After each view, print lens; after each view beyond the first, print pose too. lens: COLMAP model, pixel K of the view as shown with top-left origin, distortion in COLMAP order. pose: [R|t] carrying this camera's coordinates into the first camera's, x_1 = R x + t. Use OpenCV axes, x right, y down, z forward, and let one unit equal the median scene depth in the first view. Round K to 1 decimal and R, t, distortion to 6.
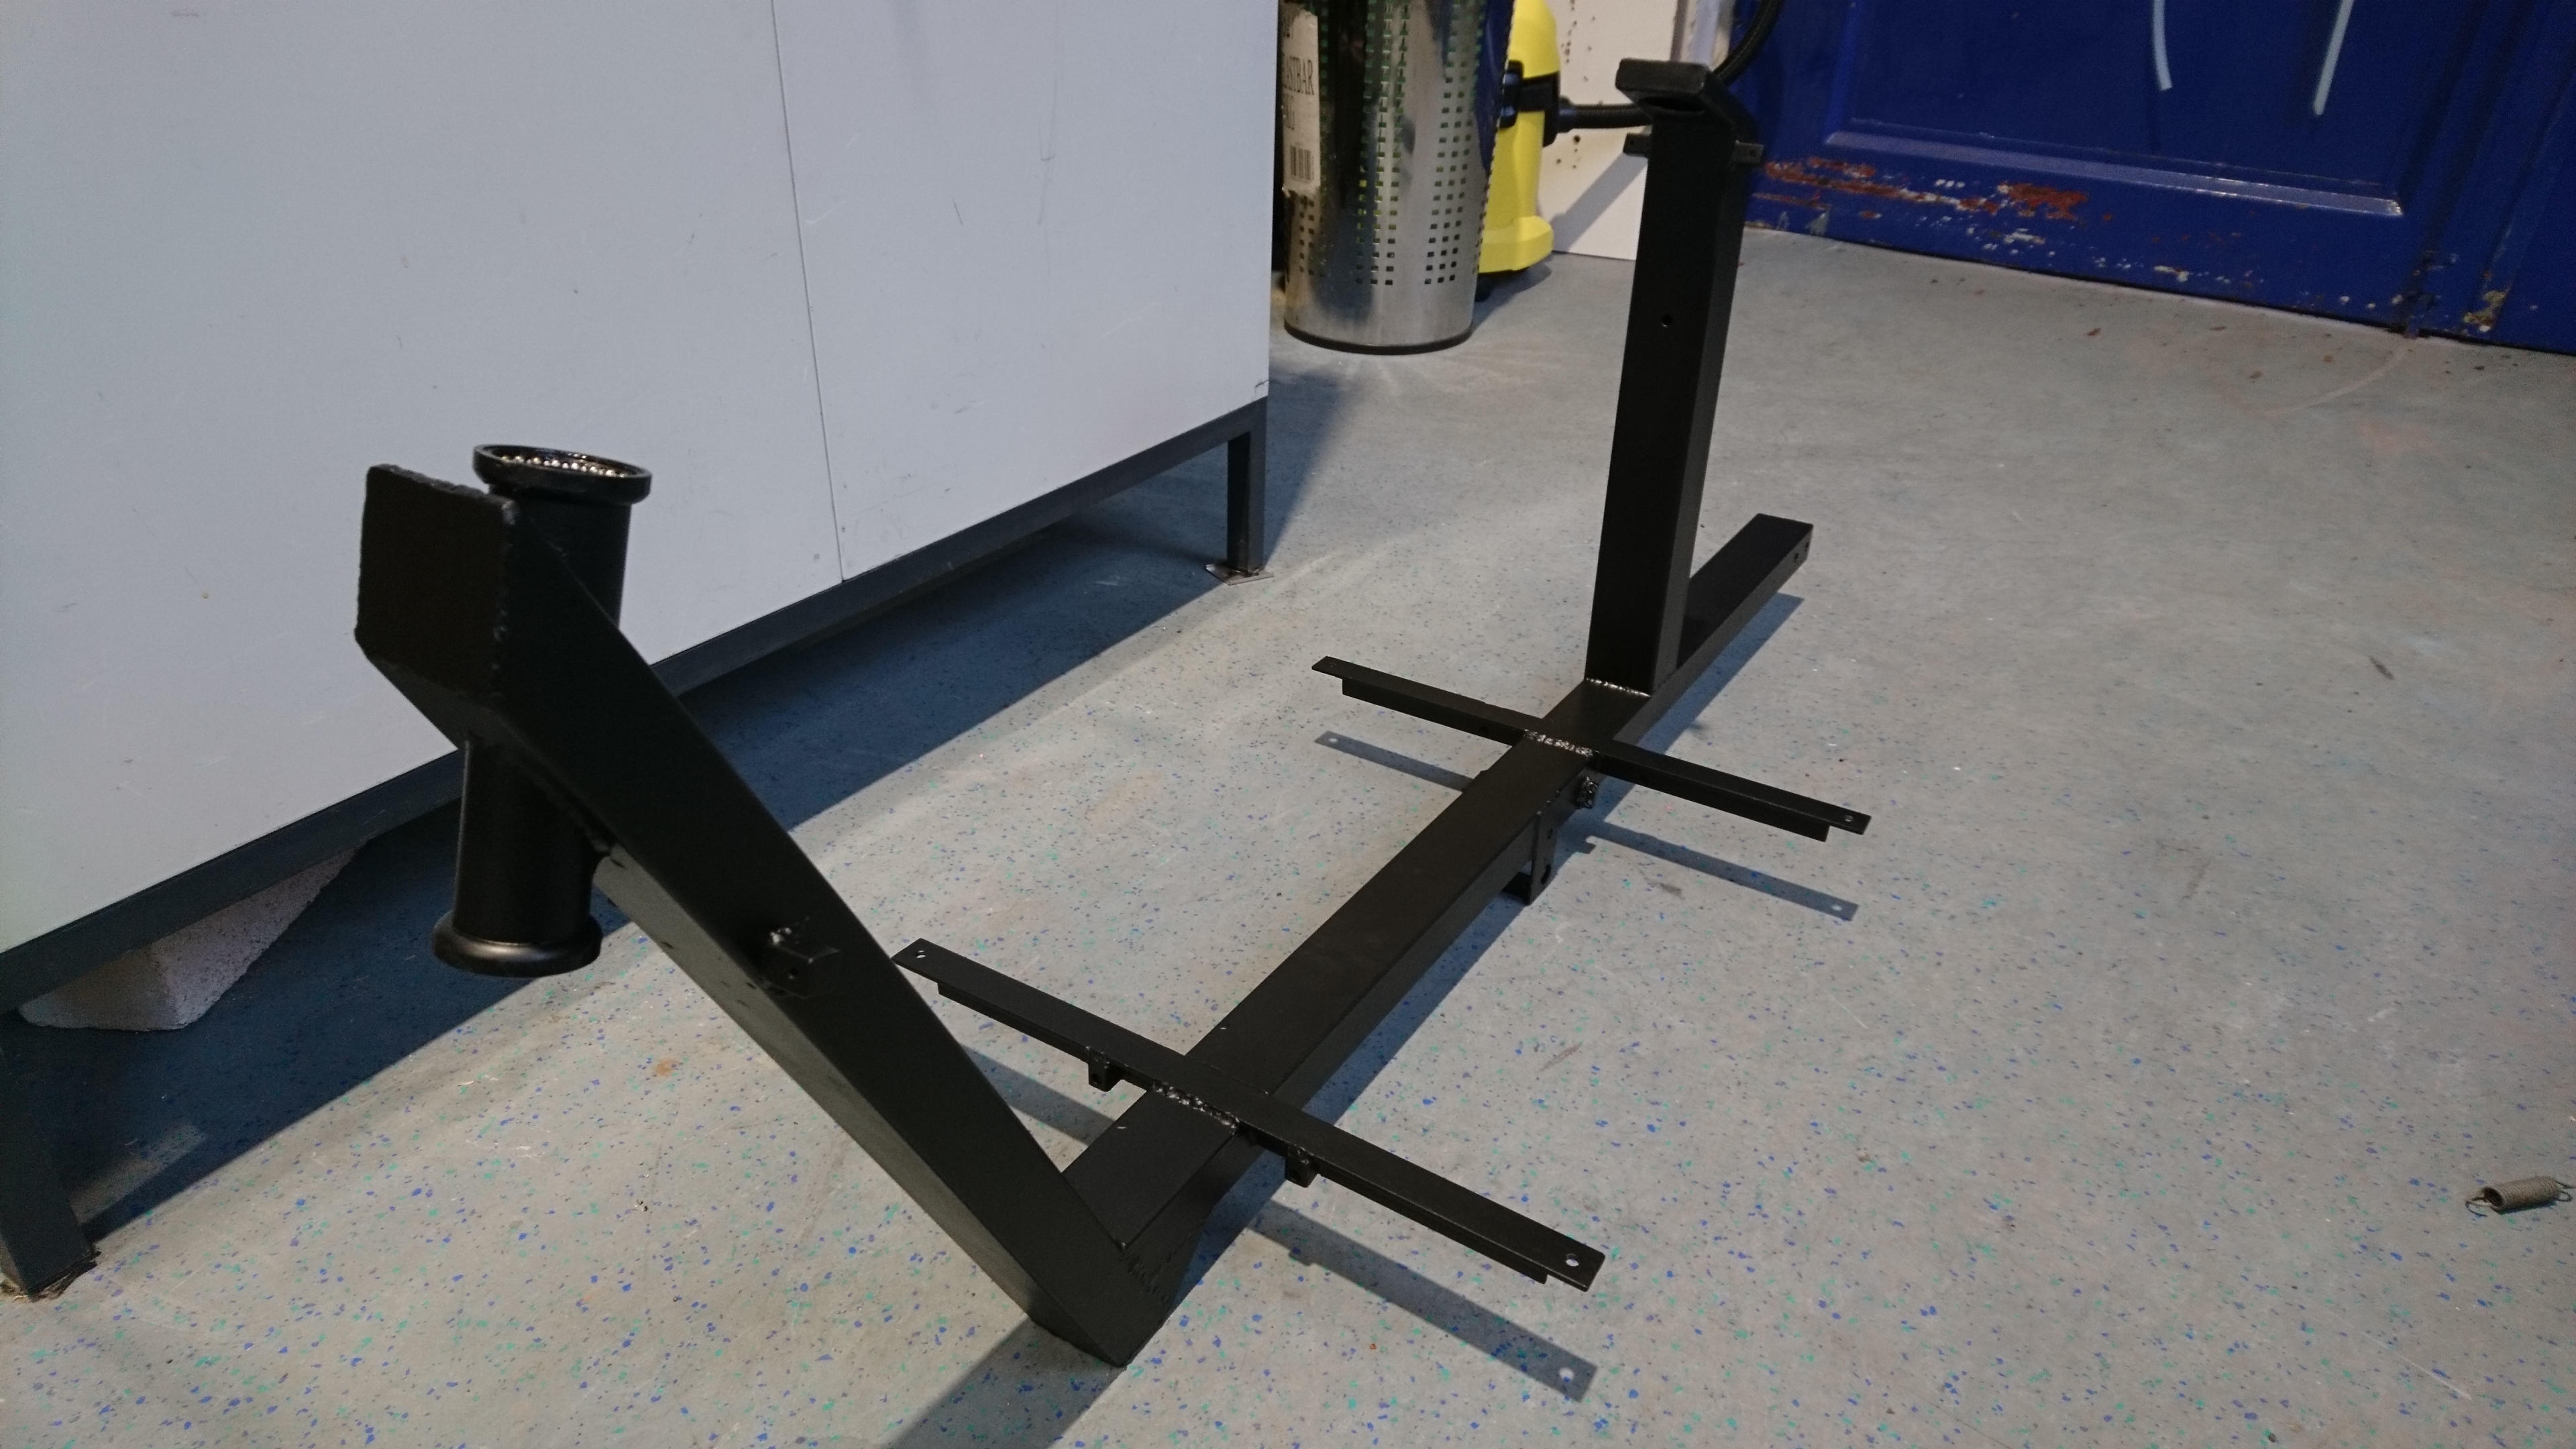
lens RADIAL K [[1621.1, 0, 1317.5], [0, 1621.1, 720.9], [0, 0, 1]] dist [0.077551, -0.081967]
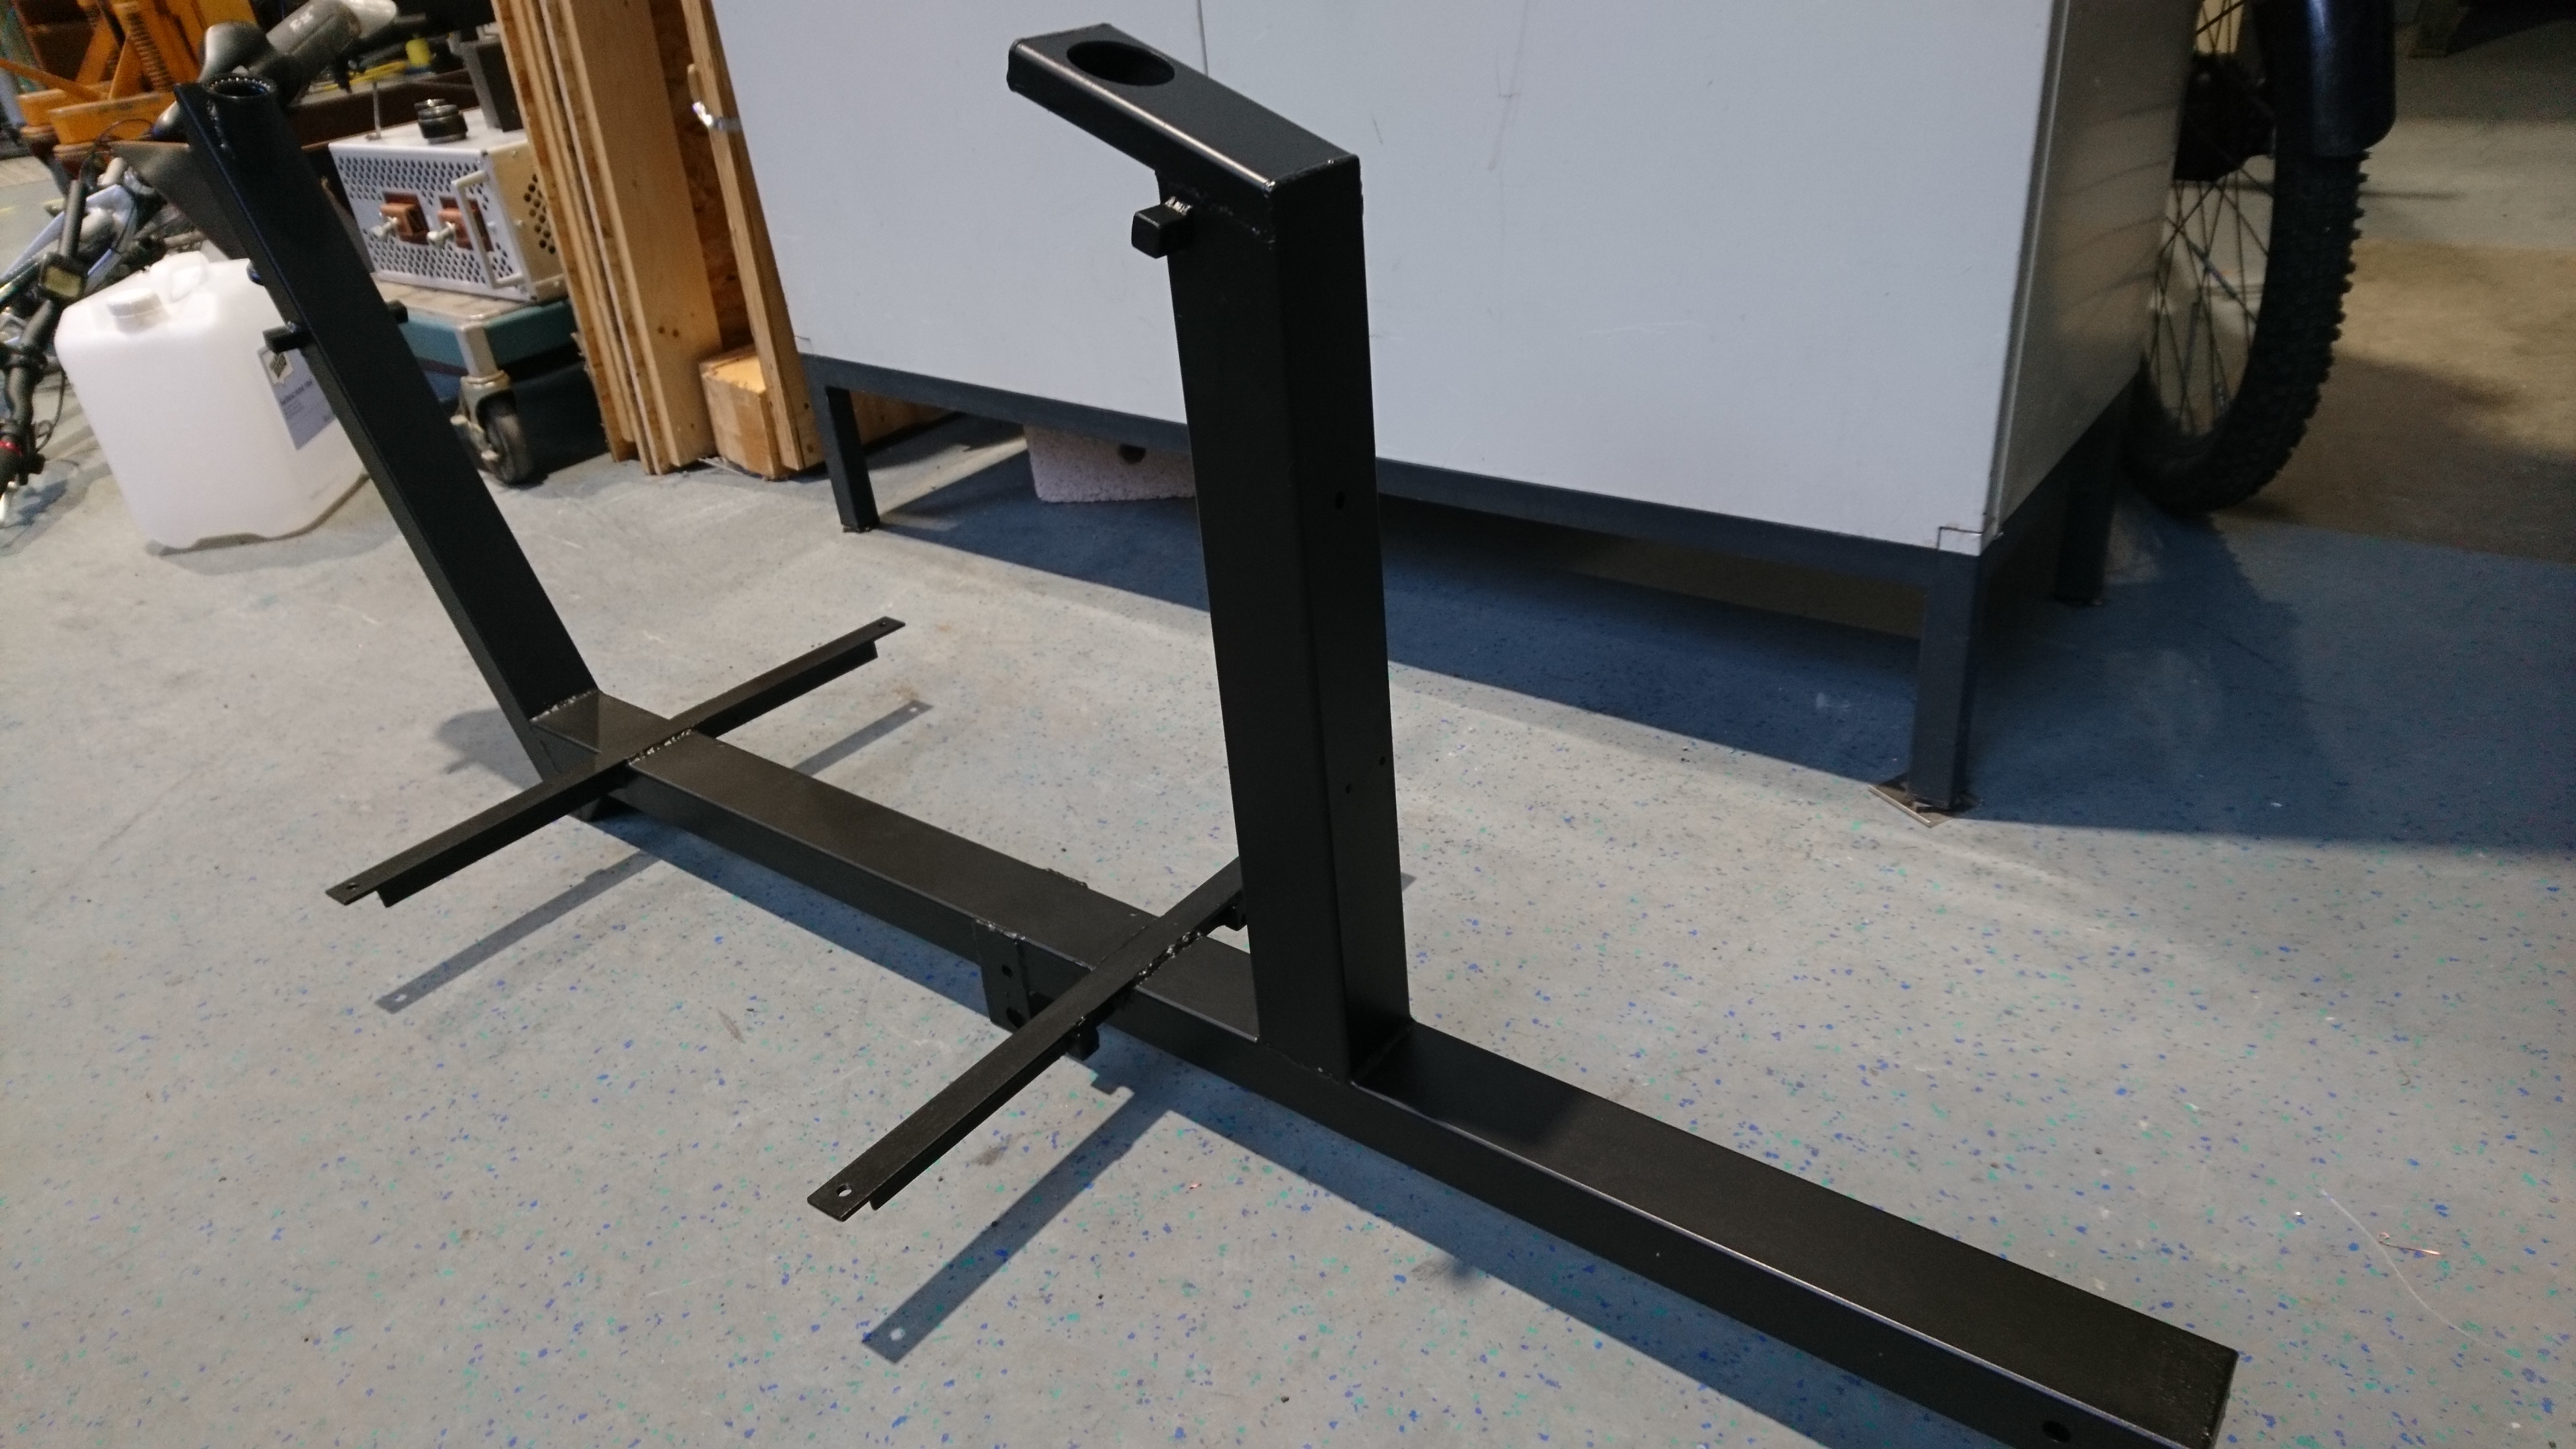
lens RADIAL K [[1651.3, 0, 1288.0], [0, 1651.3, 724.5], [0, 0, 1]] dist [0.076559, -0.075092]
pose [[-0.115890, 0.470784, -0.874604, 0.803276], [-0.388833, 0.788759, 0.476097, -0.485150], [0.913991, 0.395249, 0.091647, 1.013500]]
